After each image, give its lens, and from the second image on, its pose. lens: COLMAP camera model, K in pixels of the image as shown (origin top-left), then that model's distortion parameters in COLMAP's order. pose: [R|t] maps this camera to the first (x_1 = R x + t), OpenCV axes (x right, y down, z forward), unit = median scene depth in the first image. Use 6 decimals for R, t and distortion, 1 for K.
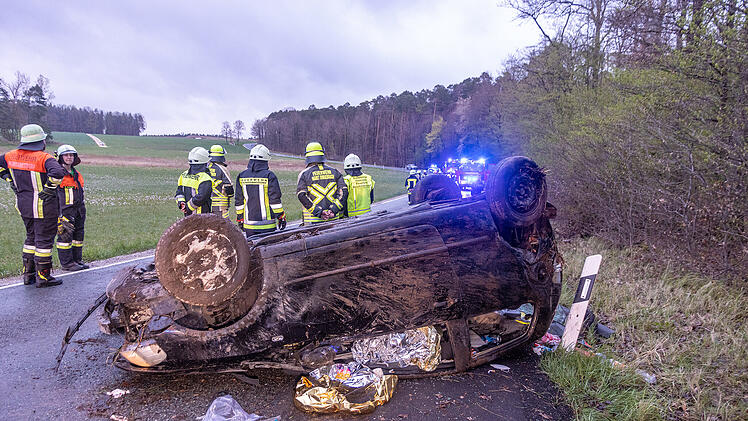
lens RADIAL K [[583.8, 0, 374.8], [0, 583.8, 242.0], [0, 0, 1]] dist [-0.007158, -0.002333]
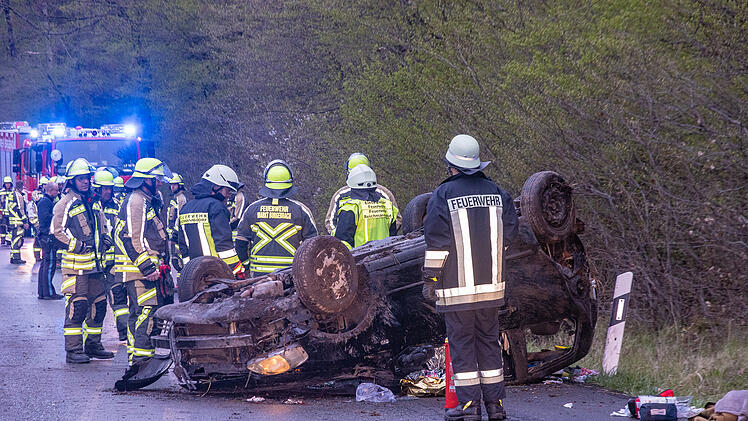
lens RADIAL K [[3147.2, 0, 374.0], [0, 3147.2, 210.5], [0, 0, 1]] dist [0.011814, 1.678001]
pose [[0.944522, -0.059038, 0.323098, -1.801206], [0.100531, 0.988465, -0.113270, 0.505731], [-0.312684, 0.139468, 0.939562, -4.012574]]
